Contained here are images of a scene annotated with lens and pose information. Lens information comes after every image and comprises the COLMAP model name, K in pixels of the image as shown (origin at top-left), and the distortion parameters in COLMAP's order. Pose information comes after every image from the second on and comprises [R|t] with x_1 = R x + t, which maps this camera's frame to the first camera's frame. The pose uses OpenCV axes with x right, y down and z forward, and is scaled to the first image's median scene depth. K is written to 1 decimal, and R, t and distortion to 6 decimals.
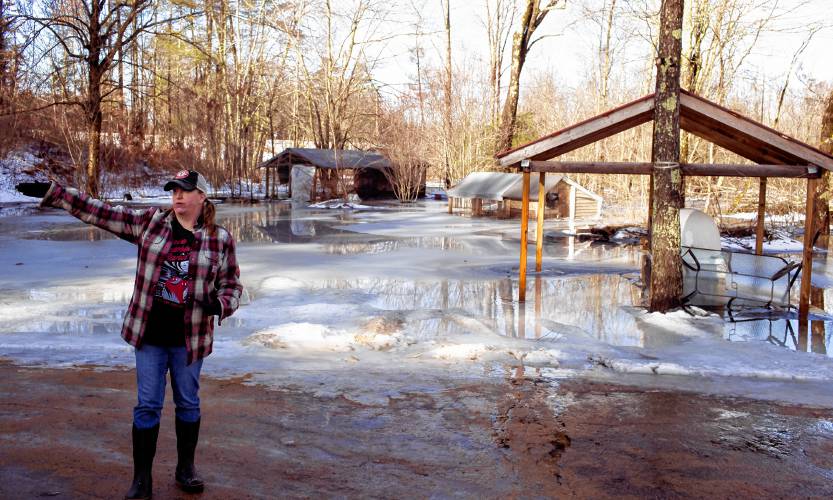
lens RADIAL K [[926.6, 0, 416.5], [0, 926.6, 250.0], [0, 0, 1]] dist [-0.056340, 0.022099]
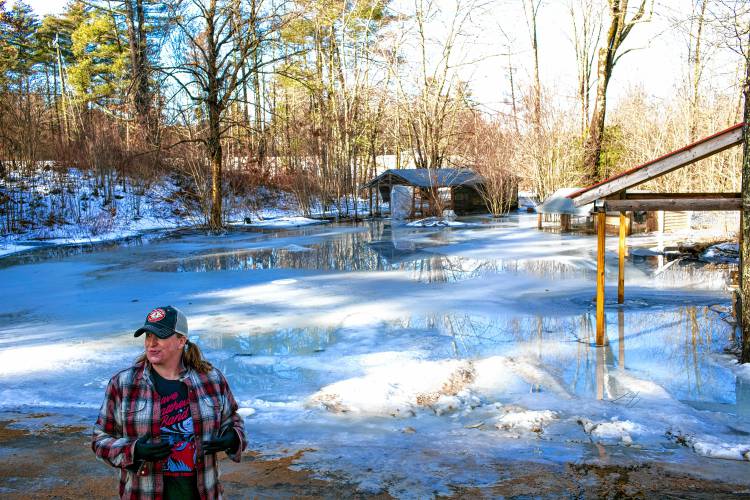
lens RADIAL K [[783.7, 0, 375.0], [0, 783.7, 250.0], [0, 0, 1]] dist [-0.114219, 0.218778]
pose [[0.978931, -0.023742, -0.202806, 0.030896], [0.030556, 0.999067, 0.030533, -0.045864], [0.201892, -0.036086, 0.978743, 0.098950]]
